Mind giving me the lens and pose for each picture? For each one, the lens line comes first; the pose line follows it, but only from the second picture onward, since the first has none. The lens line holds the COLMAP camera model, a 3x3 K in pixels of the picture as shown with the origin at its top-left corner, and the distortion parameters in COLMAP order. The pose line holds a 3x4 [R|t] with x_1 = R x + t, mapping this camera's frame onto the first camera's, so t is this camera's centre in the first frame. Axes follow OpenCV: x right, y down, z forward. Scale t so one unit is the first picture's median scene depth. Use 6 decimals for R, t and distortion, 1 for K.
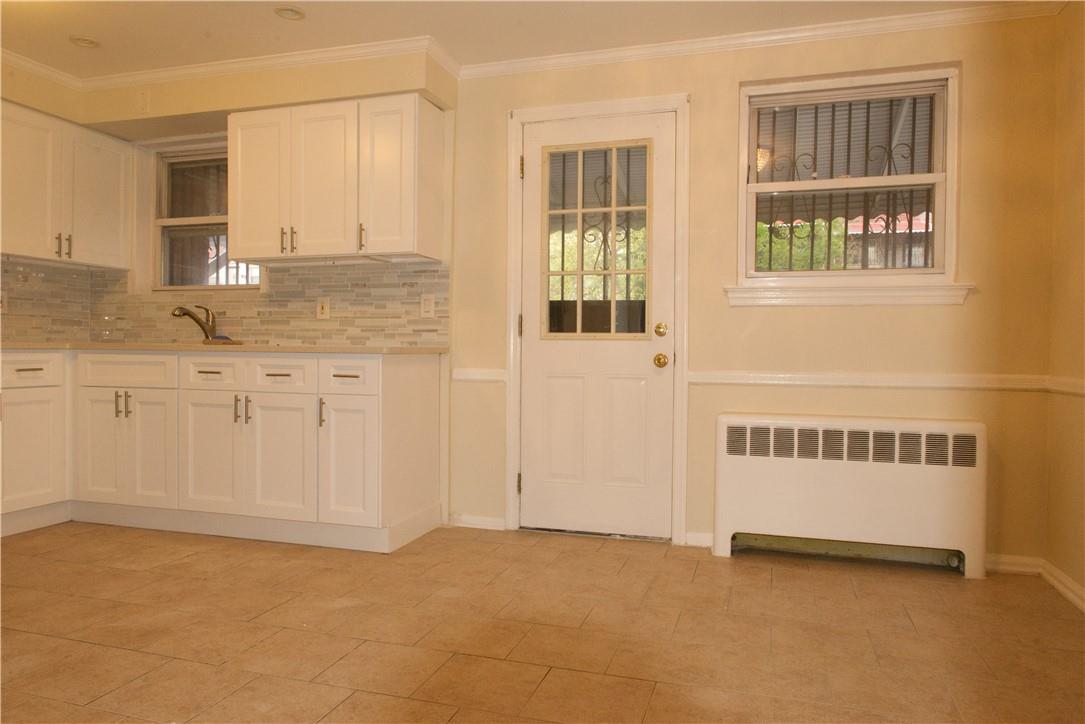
lens RADIAL K [[739.9, 0, 542.5], [0, 739.9, 362.0], [0, 0, 1]] dist [0.001443, 0.000781]
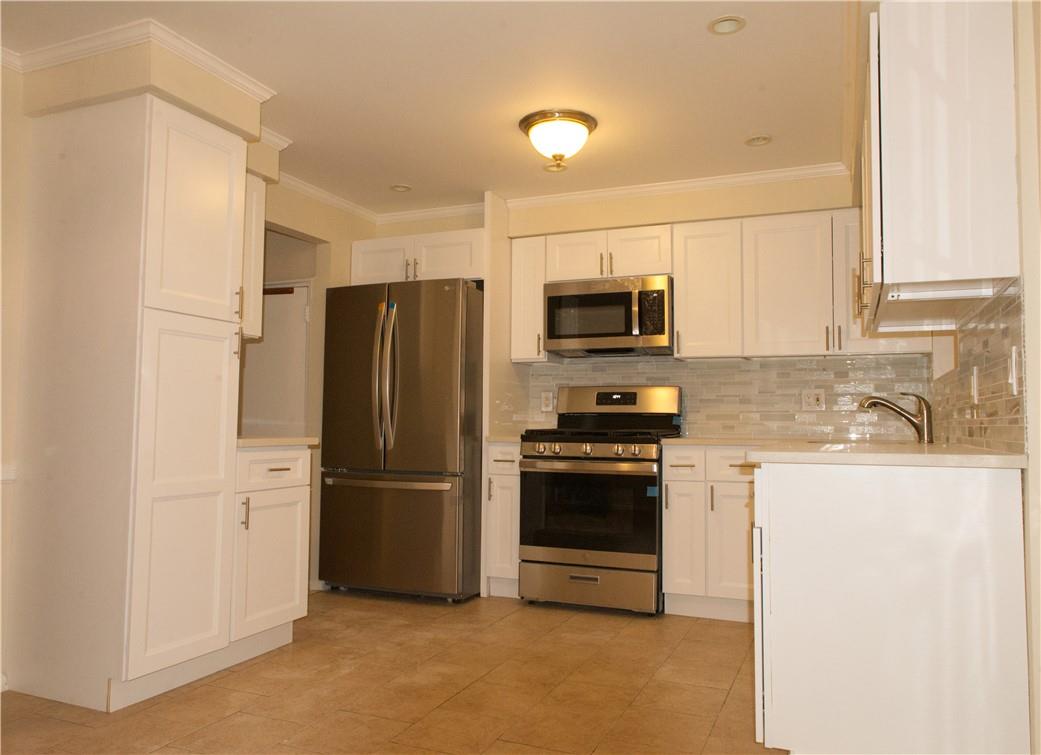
lens RADIAL K [[760.9, 0, 520.5], [0, 760.9, 377.5], [0, 0, 1]] dist [-0.041054, 0.005520]
pose [[-0.099692, -0.072263, -0.992391, 0.373990], [-0.029584, 0.997134, -0.069636, -0.026661], [0.994578, 0.022417, -0.101544, 0.719687]]
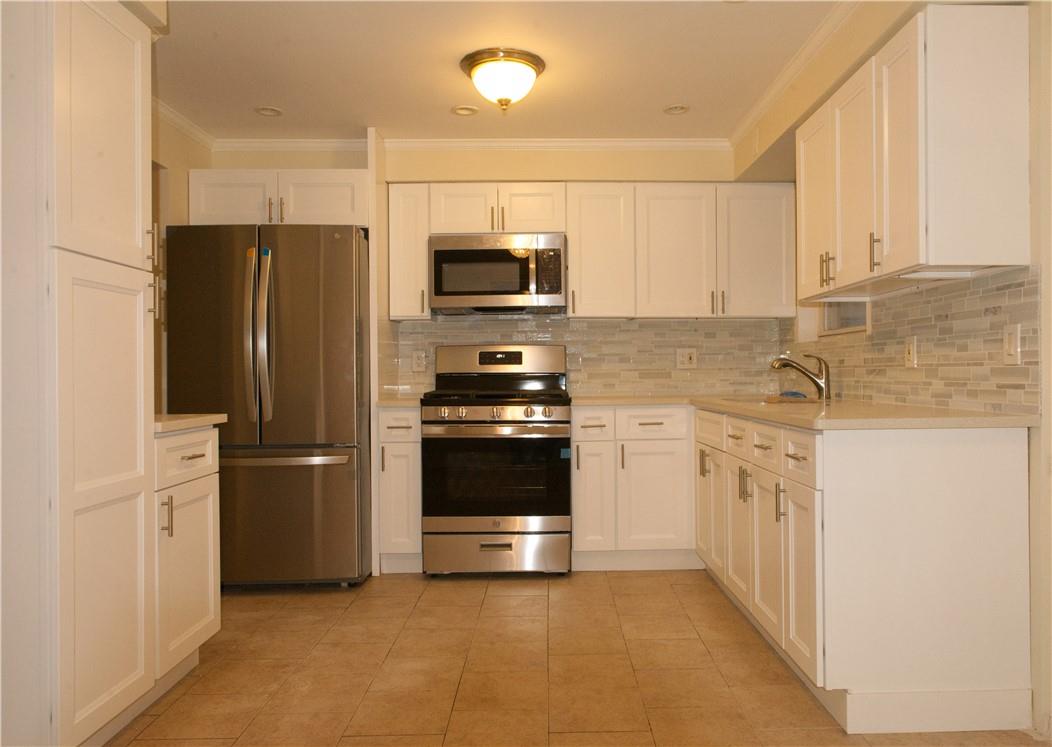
lens RADIAL K [[754.6, 0, 556.1], [0, 754.6, 374.6], [0, 0, 1]] dist [-0.026044, 0.002607]
pose [[0.317387, -0.010708, -0.948236, 0.293420], [-0.006114, 0.999892, -0.013338, -0.041357], [0.948276, 0.010031, 0.317288, 0.464217]]
